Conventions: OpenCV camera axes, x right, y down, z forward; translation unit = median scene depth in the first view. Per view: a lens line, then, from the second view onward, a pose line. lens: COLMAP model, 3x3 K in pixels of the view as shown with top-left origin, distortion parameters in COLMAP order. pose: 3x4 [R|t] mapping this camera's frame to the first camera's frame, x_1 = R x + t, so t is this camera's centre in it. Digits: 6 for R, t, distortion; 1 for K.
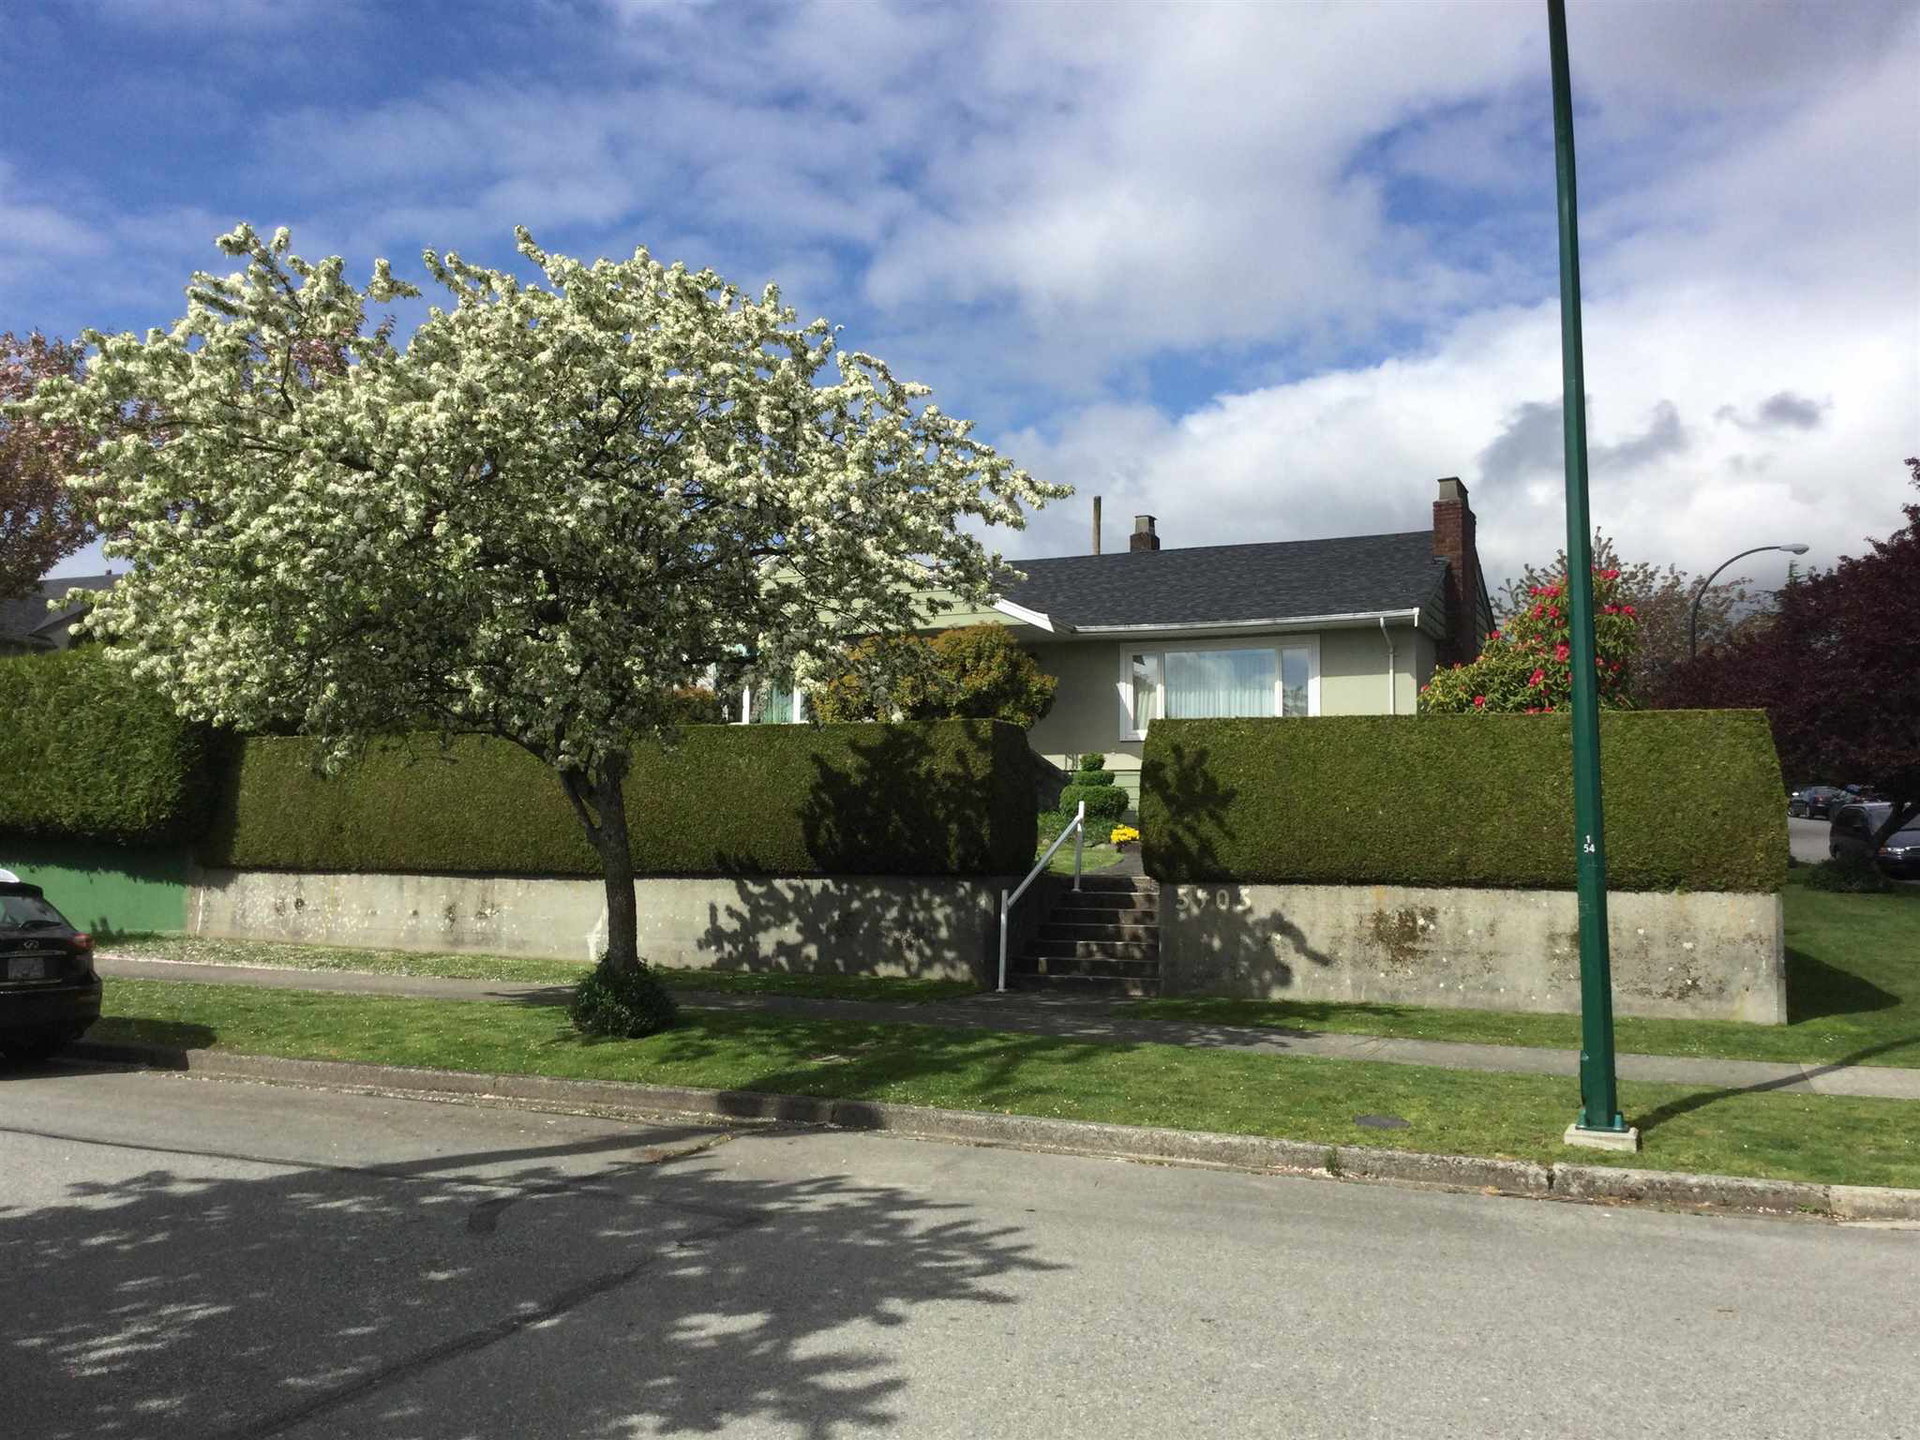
lens RADIAL K [[1714.9, 0, 960.0], [0, 1714.9, 720.0], [0, 0, 1]] dist [0.118883, -0.208991]
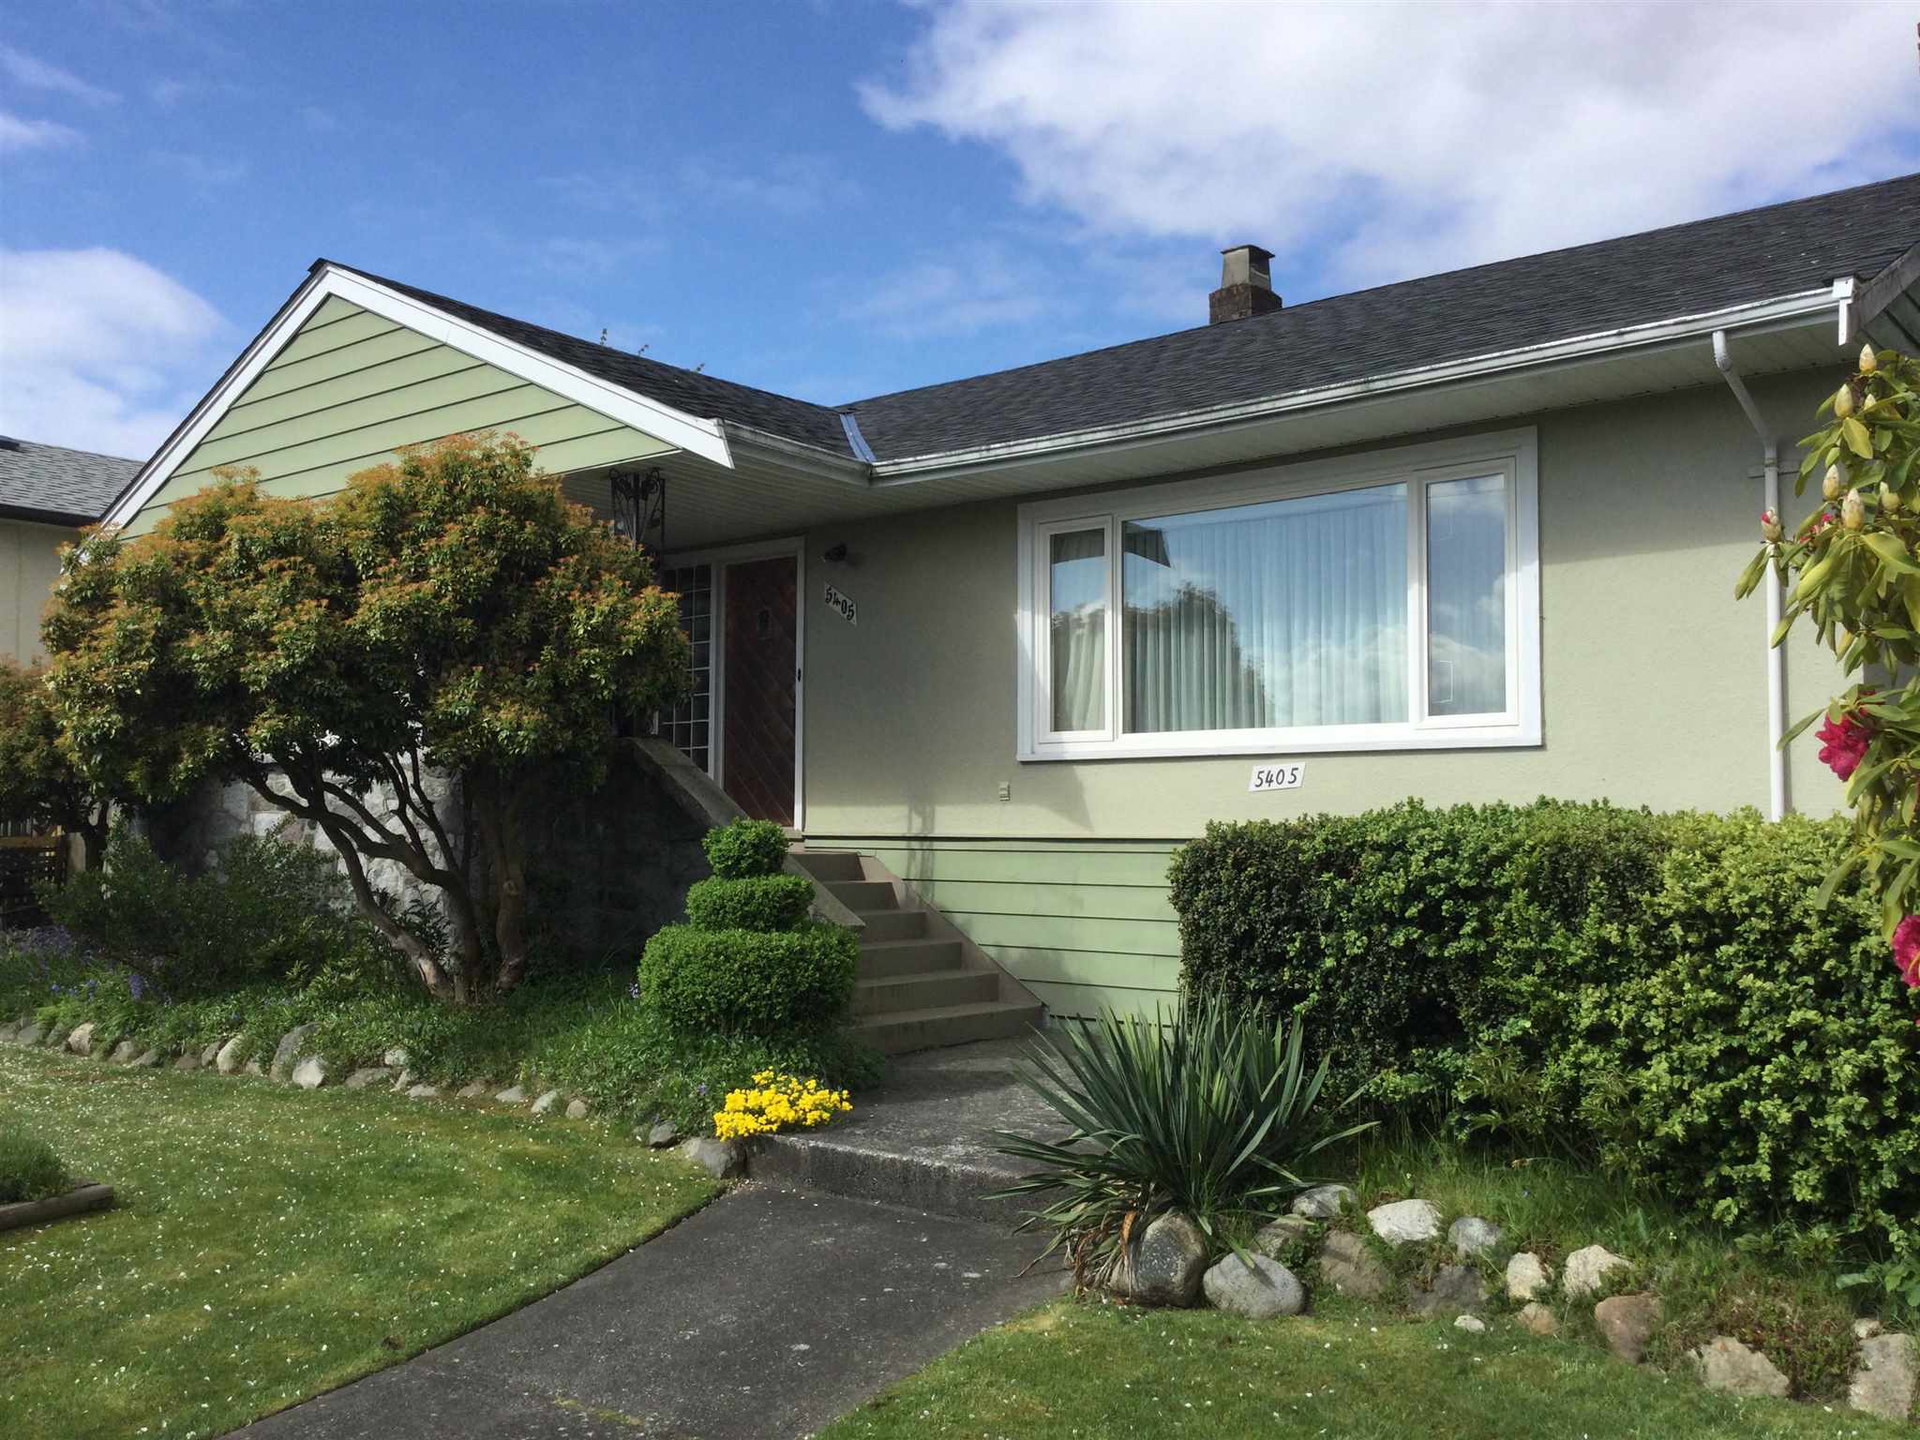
lens RADIAL K [[1714.9, 0, 960.0], [0, 1714.9, 720.0], [0, 0, 1]] dist [0.118883, -0.208991]
pose [[0.962957, -0.023132, -0.268661, 0.188431], [0.028219, 0.999488, 0.015087, -0.003198], [0.268174, -0.022110, 0.963117, 0.654632]]
